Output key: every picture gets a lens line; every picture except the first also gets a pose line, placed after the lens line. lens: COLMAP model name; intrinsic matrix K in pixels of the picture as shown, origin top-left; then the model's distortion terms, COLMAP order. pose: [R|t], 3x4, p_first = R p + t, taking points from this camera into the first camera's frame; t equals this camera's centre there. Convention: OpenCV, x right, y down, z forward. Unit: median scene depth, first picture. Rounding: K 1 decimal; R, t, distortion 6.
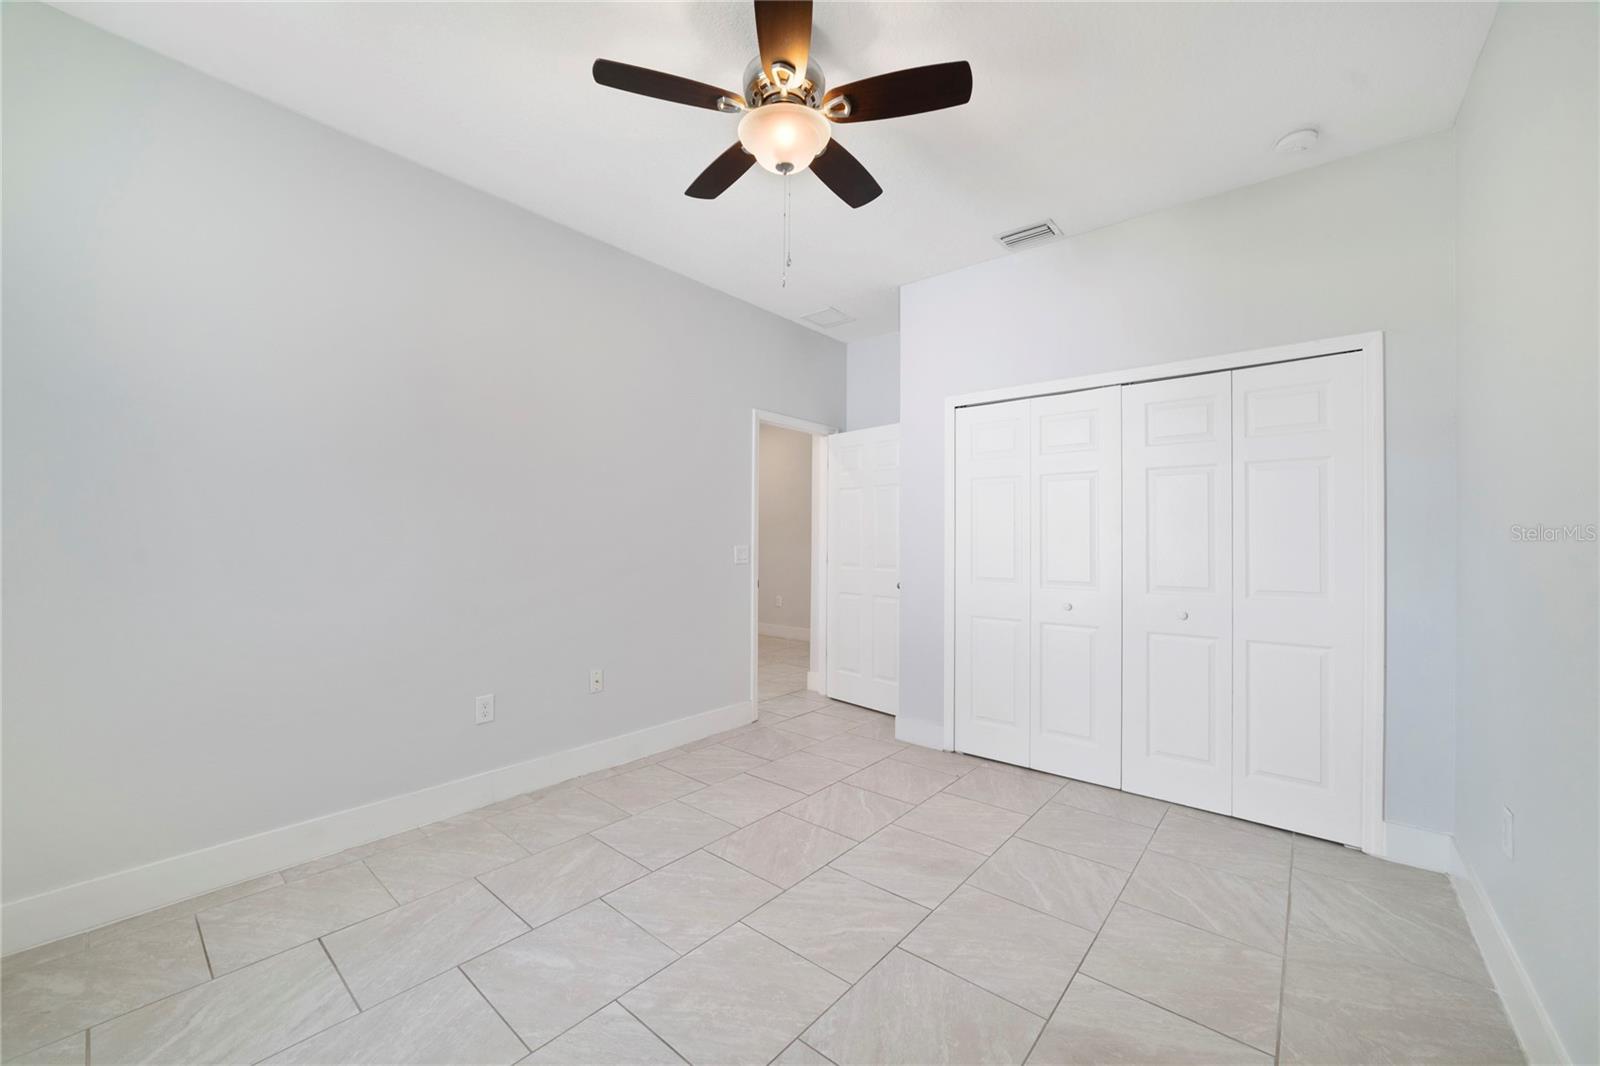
lens RADIAL K [[609.8, 0, 799.0], [0, 609.8, 542.7], [0, 0, 1]] dist [-0.016402, 0.000354]
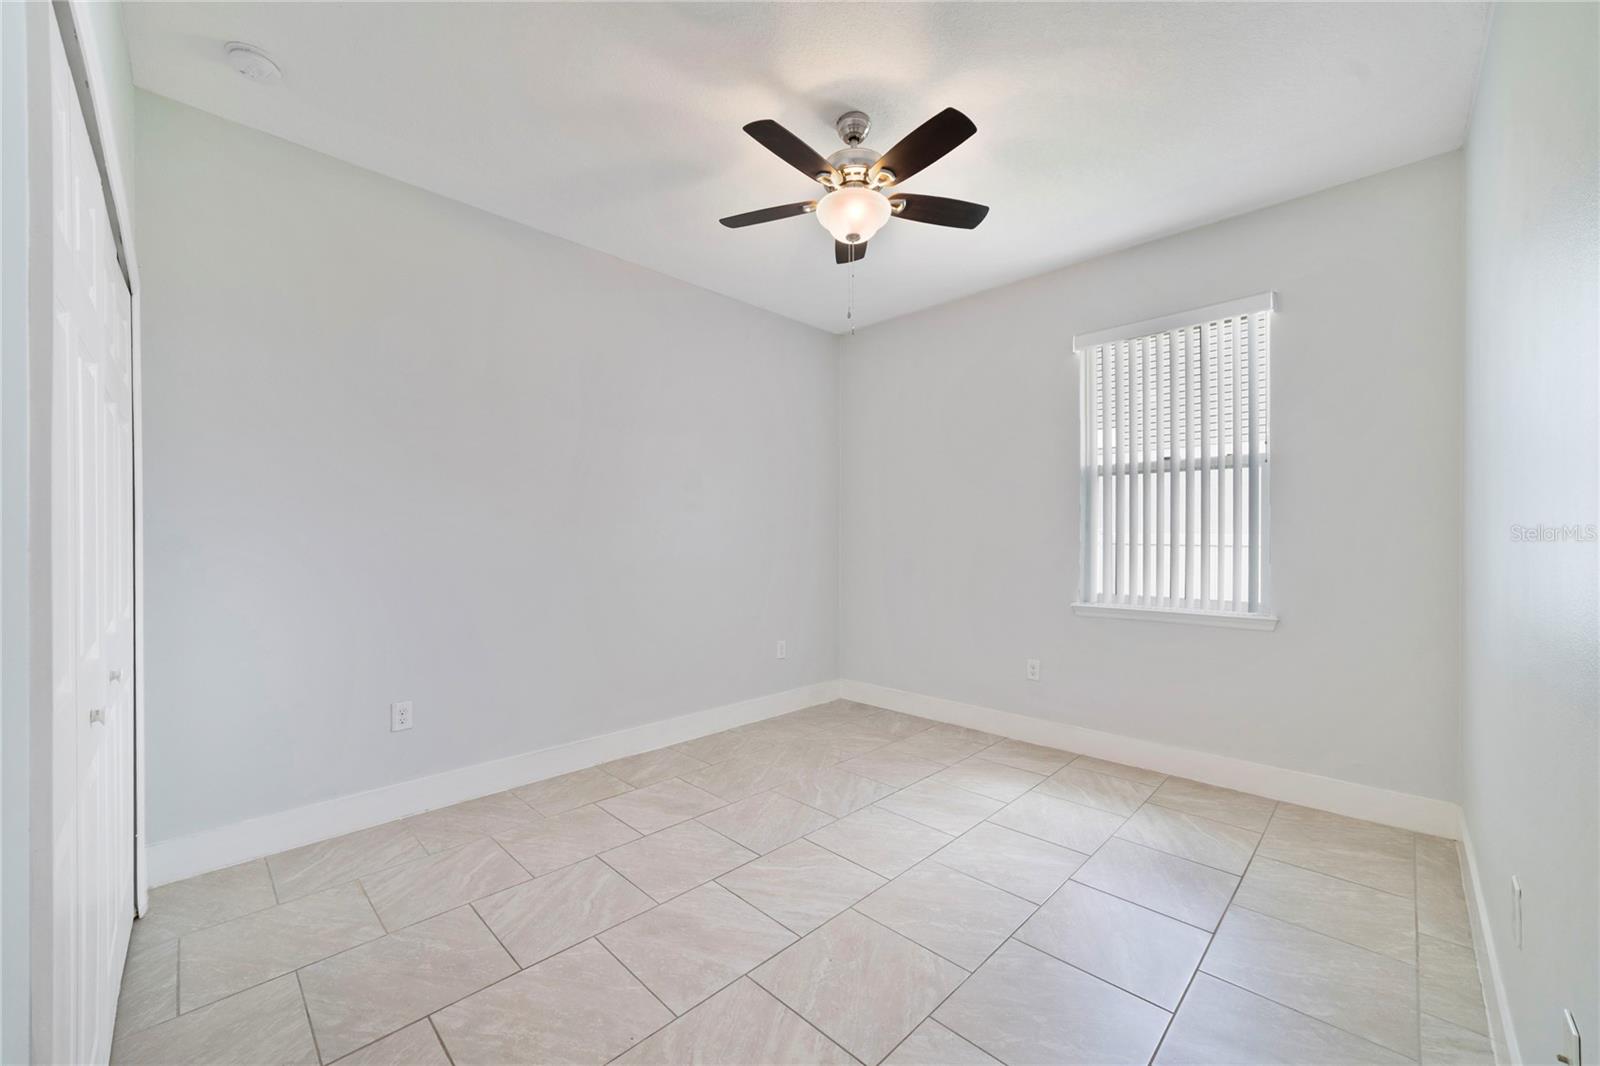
lens RADIAL K [[609.8, 0, 799.0], [0, 609.8, 542.7], [0, 0, 1]] dist [-0.016402, 0.000354]
pose [[-0.997090, -0.006110, 0.075994, -0.010816], [-0.005456, 0.999946, 0.008805, -0.007154], [-0.076043, 0.008364, -0.997069, 1.977132]]
